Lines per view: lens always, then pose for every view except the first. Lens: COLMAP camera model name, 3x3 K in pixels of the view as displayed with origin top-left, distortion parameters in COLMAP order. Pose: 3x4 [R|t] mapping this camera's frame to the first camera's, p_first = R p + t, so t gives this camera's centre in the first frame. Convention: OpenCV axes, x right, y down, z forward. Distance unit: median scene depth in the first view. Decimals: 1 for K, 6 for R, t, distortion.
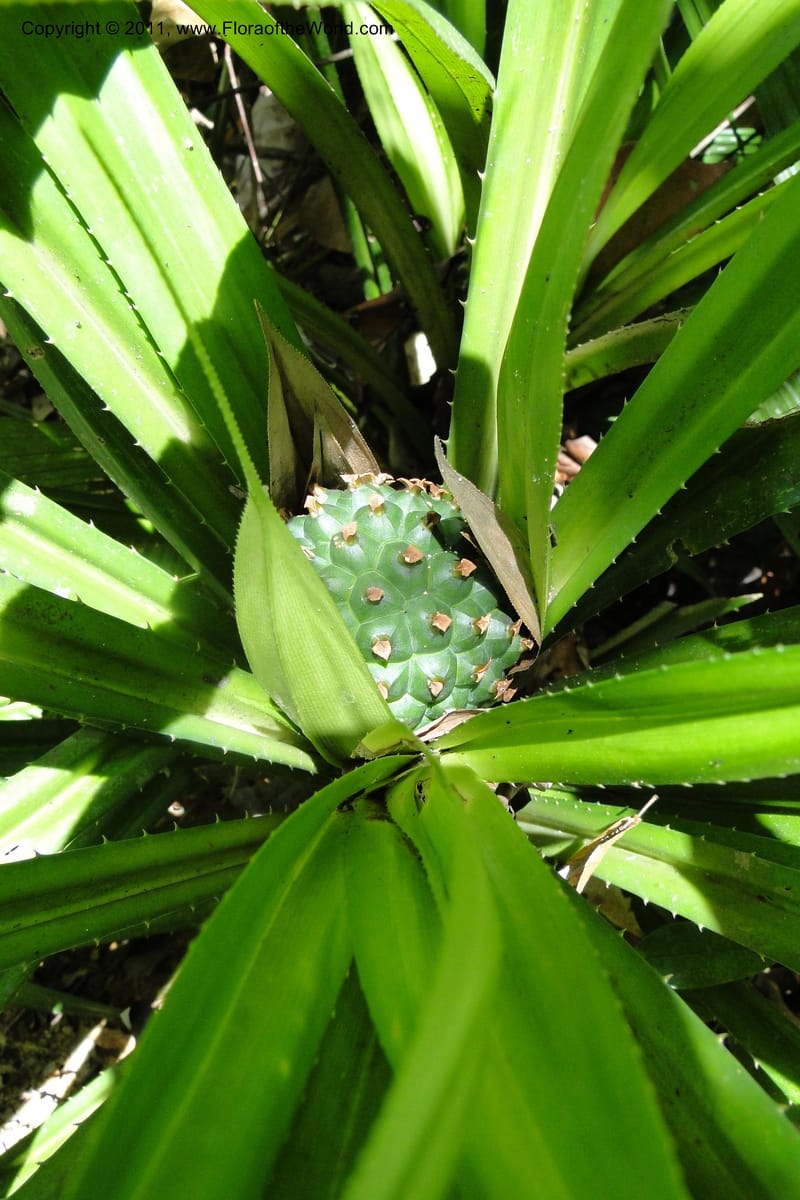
lens RADIAL K [[994.1, 0, 400.0], [0, 994.1, 600.0], [0, 0, 1]] dist [-0.002852, -0.001445]
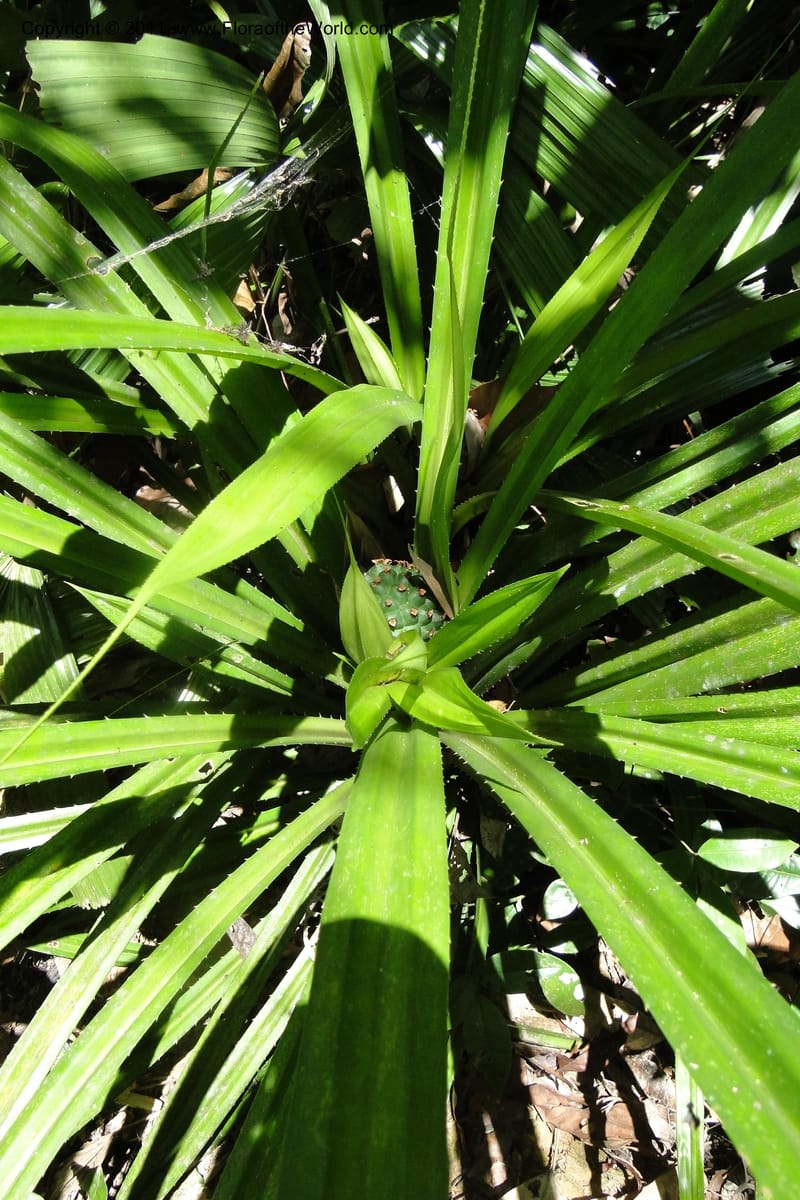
lens RADIAL K [[994.1, 0, 400.0], [0, 994.1, 600.0], [0, 0, 1]] dist [-0.002852, -0.001445]
pose [[0.998181, -0.053305, 0.028154, -0.063970], [0.055869, 0.993429, -0.099889, 0.233987], [-0.022644, 0.101280, 0.994600, -1.527588]]
